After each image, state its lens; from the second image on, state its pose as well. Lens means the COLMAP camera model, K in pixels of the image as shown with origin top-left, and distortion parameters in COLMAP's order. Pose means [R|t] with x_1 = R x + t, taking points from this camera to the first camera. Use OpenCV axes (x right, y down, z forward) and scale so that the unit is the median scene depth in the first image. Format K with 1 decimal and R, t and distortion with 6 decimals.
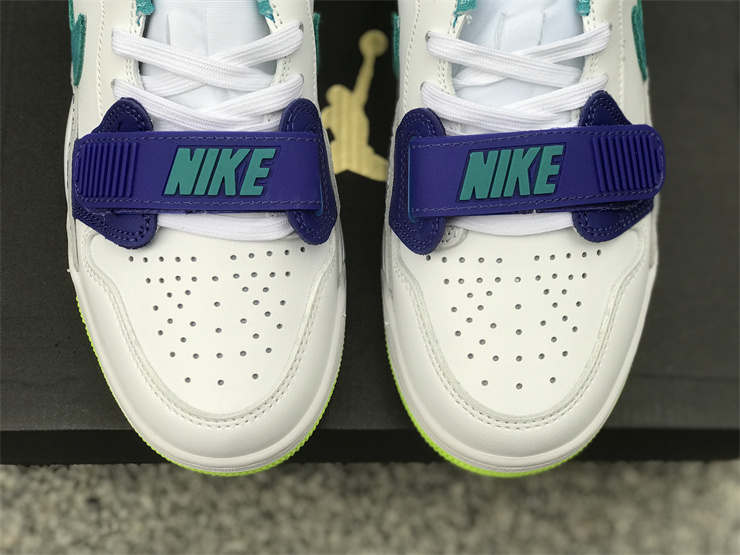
lens RADIAL K [[1220.1, 0, 370.0], [0, 1220.1, 277.5], [0, 0, 1]] dist [0.043103, 0.231271]
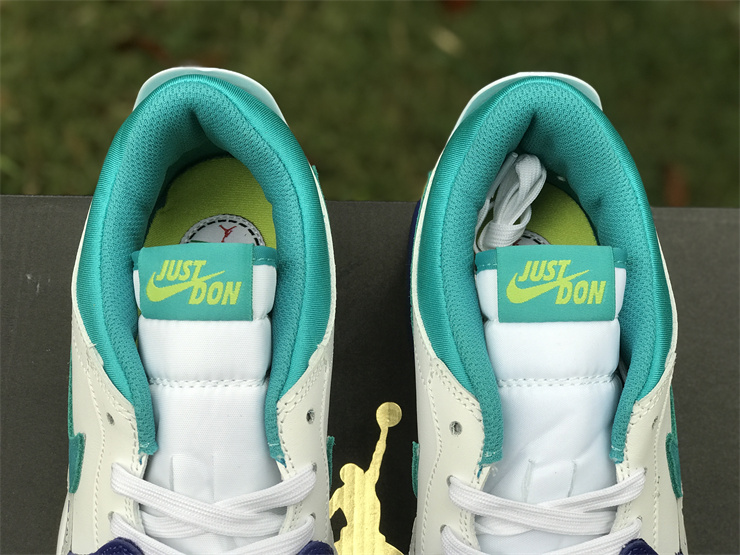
lens RADIAL K [[1220.1, 0, 370.0], [0, 1220.1, 277.5], [0, 0, 1]] dist [0.043103, 0.231271]
pose [[0.999755, 0.022067, -0.001481, -0.015483], [-0.022113, 0.998480, -0.050476, -0.303315], [0.000365, 0.050496, 0.998724, 0.060514]]
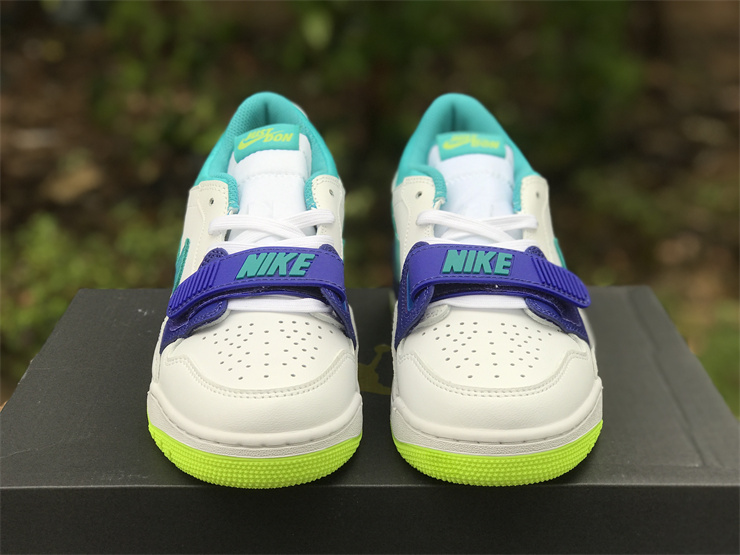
lens RADIAL K [[1220.1, 0, 370.0], [0, 1220.1, 277.5], [0, 0, 1]] dist [0.043103, 0.231271]
pose [[0.999930, -0.010365, -0.005680, -0.003649], [0.002081, 0.627432, -0.778668, 1.028399], [0.011634, 0.778602, 0.627410, 0.104212]]
